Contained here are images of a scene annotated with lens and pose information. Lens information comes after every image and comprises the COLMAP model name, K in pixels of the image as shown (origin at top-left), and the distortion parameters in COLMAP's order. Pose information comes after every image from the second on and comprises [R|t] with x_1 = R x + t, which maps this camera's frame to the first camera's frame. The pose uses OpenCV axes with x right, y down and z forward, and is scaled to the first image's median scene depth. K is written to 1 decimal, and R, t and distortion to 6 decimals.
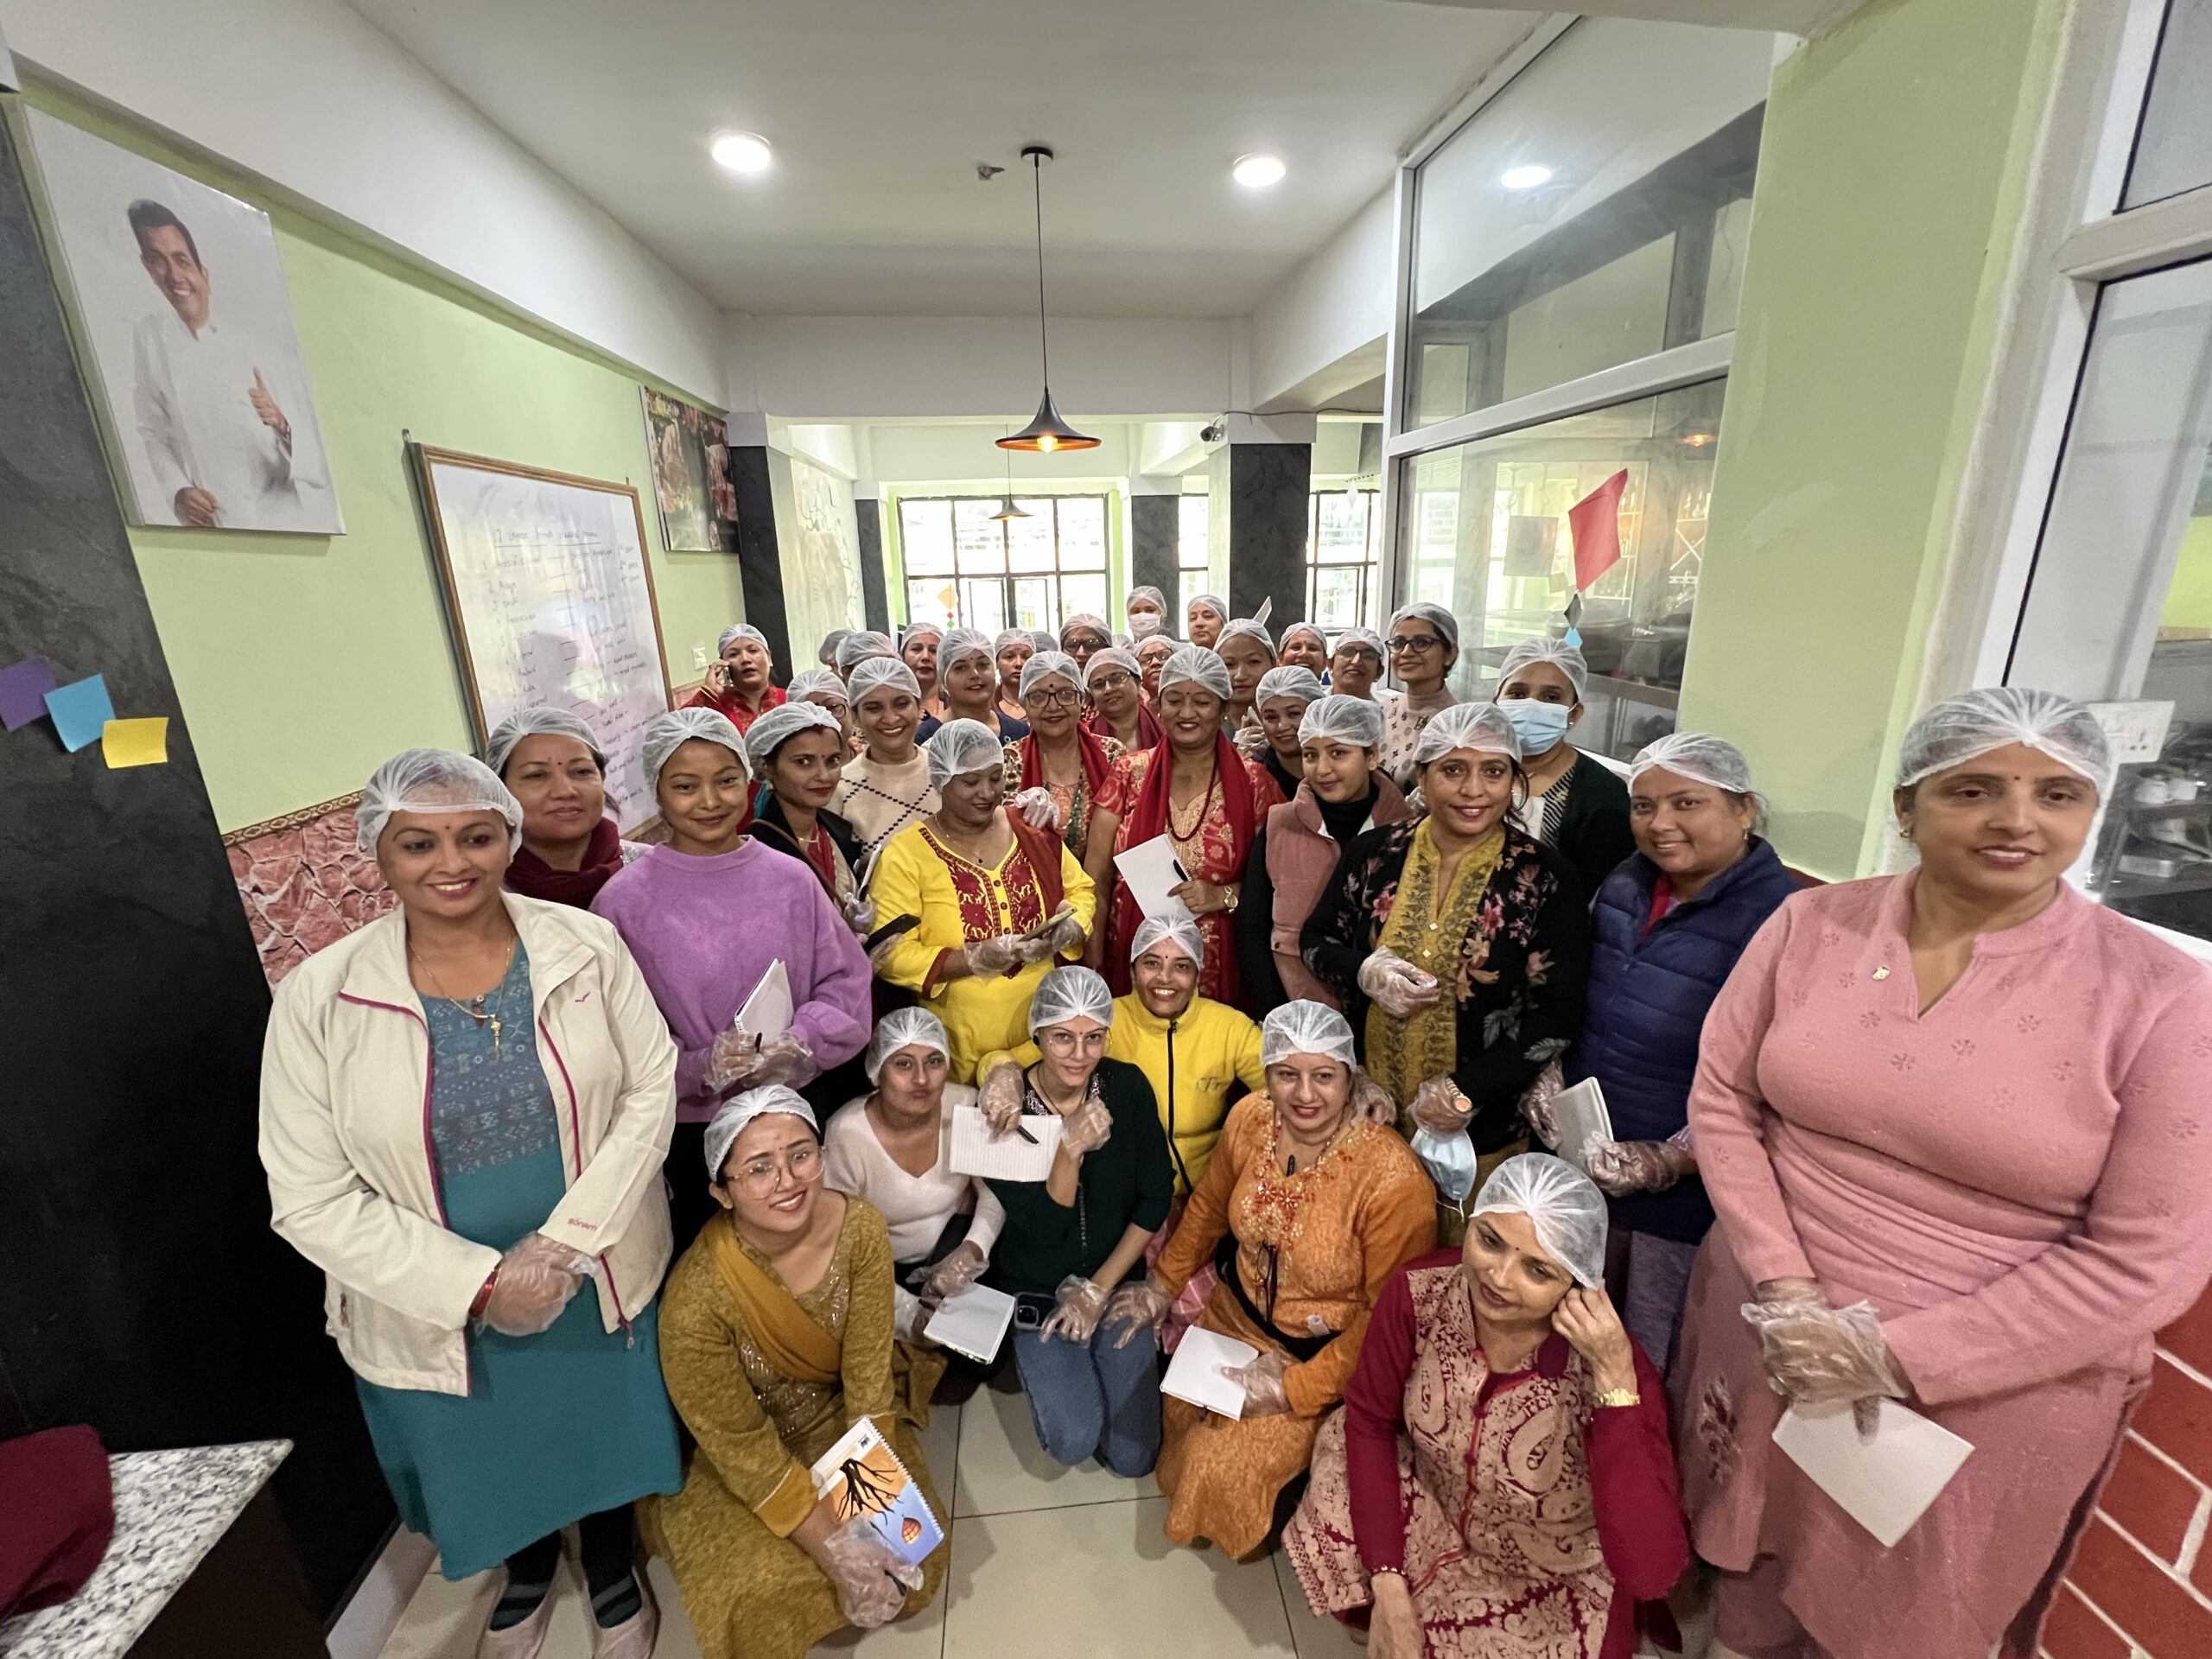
lens RADIAL K [[893.4, 0, 1102.6], [0, 893.4, 825.7], [0, 0, 1]] dist [-0.000212, -0.000002]
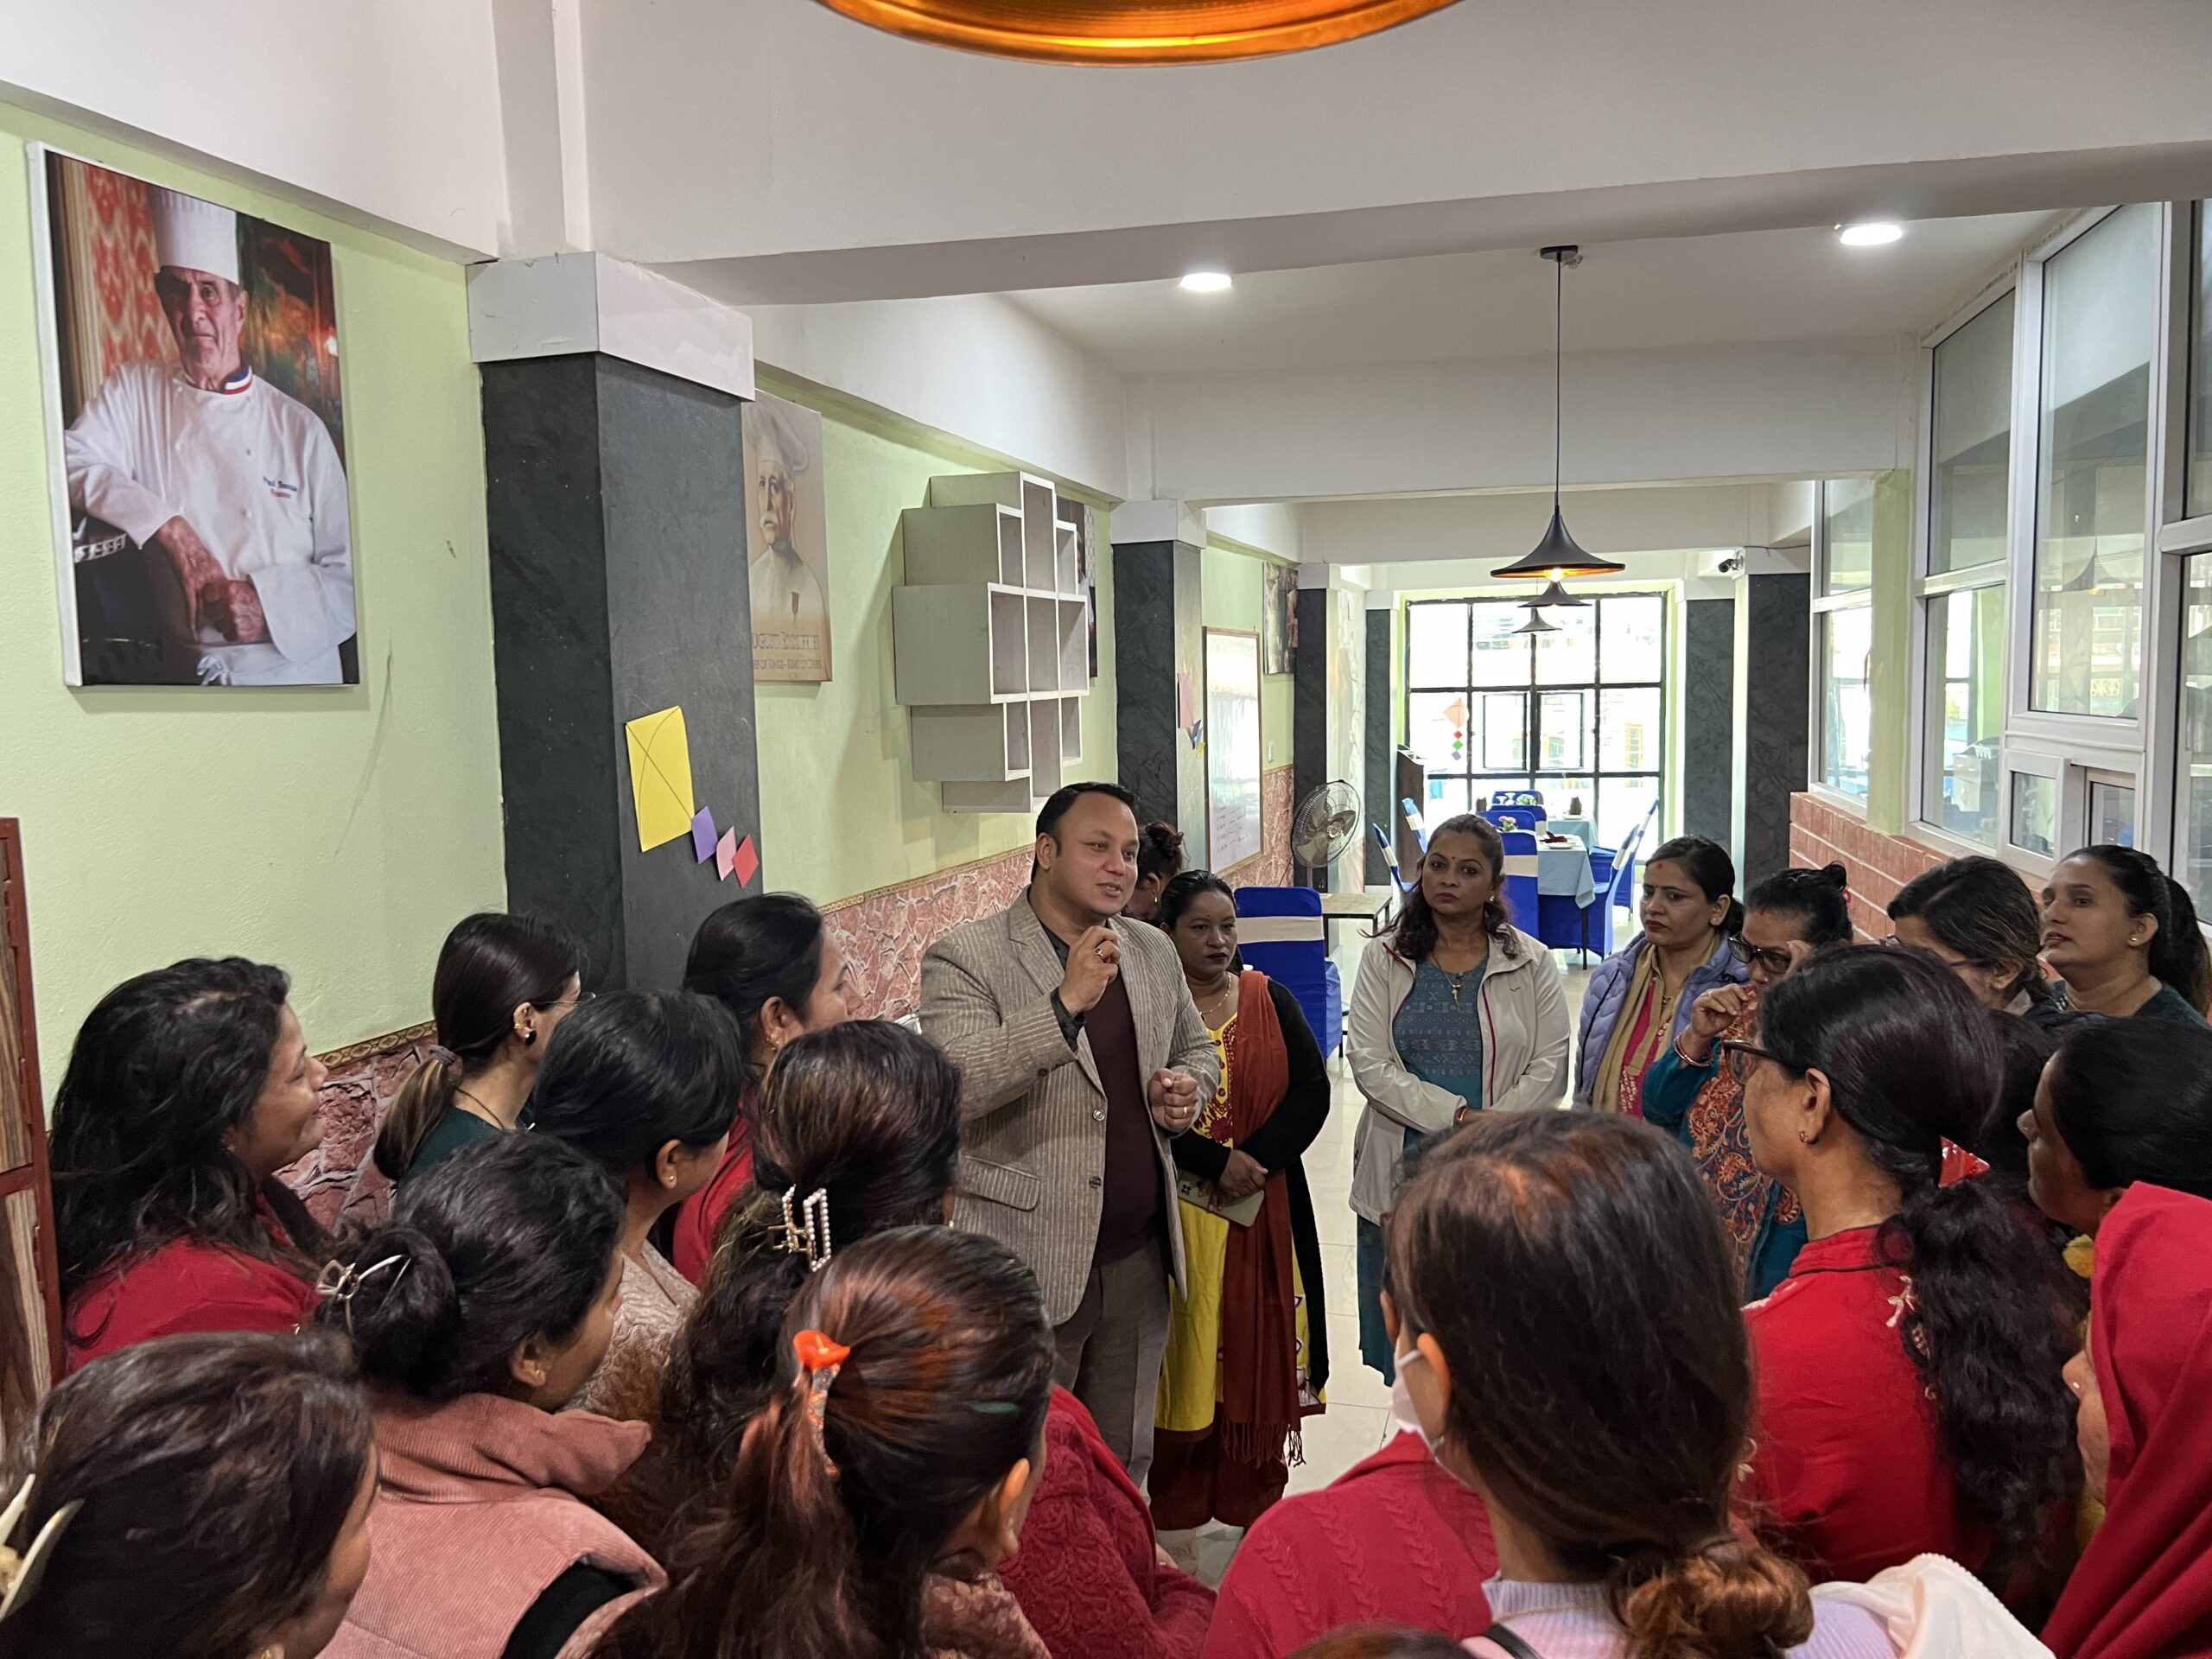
lens RADIAL K [[1685.7, 0, 1107.8], [0, 1685.7, 835.9], [0, 0, 1]] dist [0.055816, -0.059452]
pose [[0.936805, 0.041275, -0.347409, 0.077684], [-0.103579, 0.981219, -0.162728, 0.151767], [0.334168, 0.188429, 0.923486, -0.563712]]
